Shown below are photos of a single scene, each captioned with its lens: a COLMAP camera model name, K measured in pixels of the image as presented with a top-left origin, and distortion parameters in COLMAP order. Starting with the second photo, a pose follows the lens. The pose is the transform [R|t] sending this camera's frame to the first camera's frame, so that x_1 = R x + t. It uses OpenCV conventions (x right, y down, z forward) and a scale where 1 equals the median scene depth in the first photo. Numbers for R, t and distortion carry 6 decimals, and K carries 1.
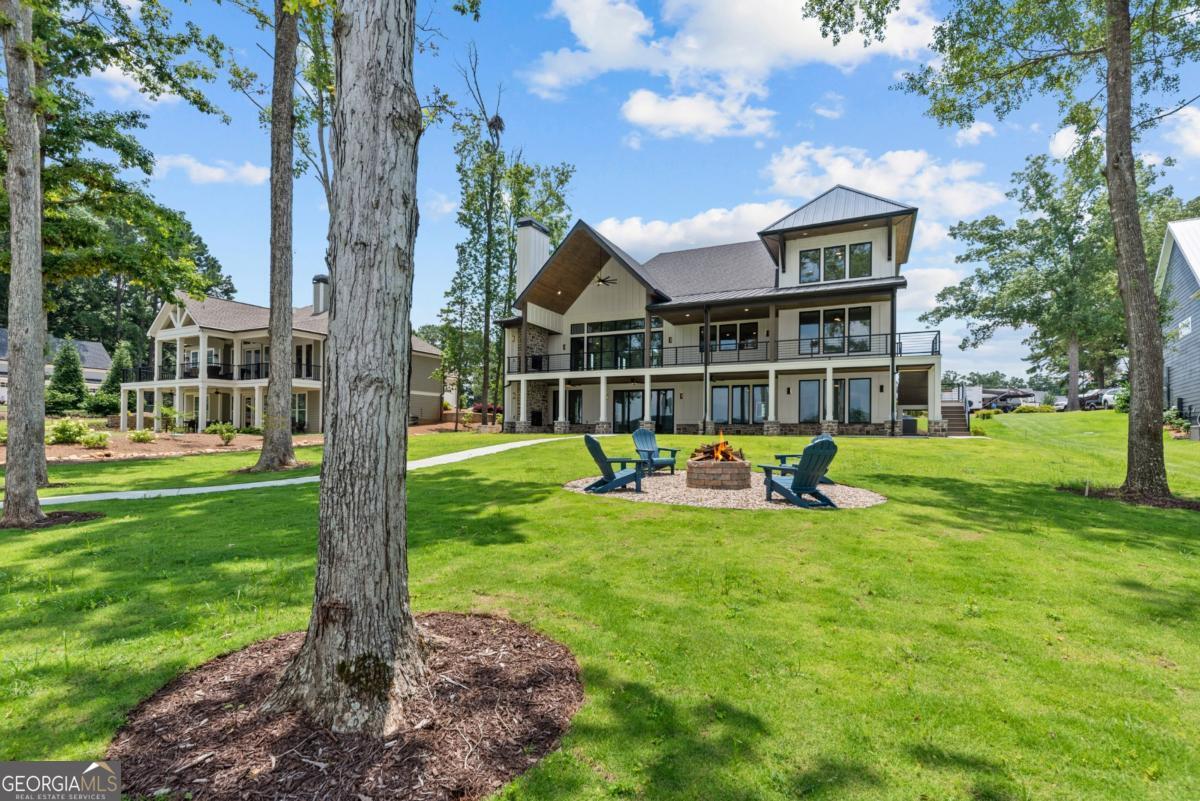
lens RADIAL K [[554.7, 0, 600.0], [0, 554.7, 400.5], [0, 0, 1]] dist [0.003795, 0.000207]
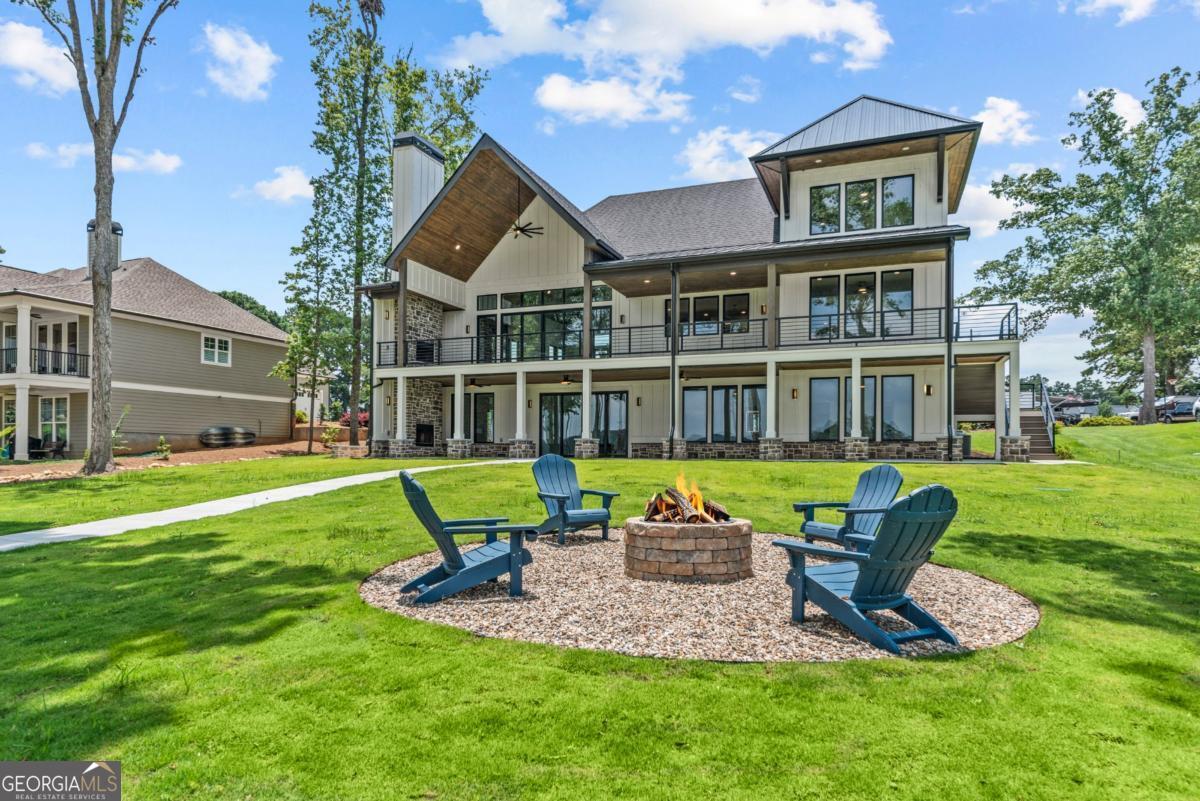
lens RADIAL K [[730.6, 0, 600.0], [0, 730.6, 400.5], [0, 0, 1]] dist [0.001087, 0.001045]
pose [[0.996603, 0.001677, 0.082344, 0.025260], [-0.000520, 0.999901, -0.014077, 0.003068], [-0.082360, 0.013987, 0.996505, 0.110325]]
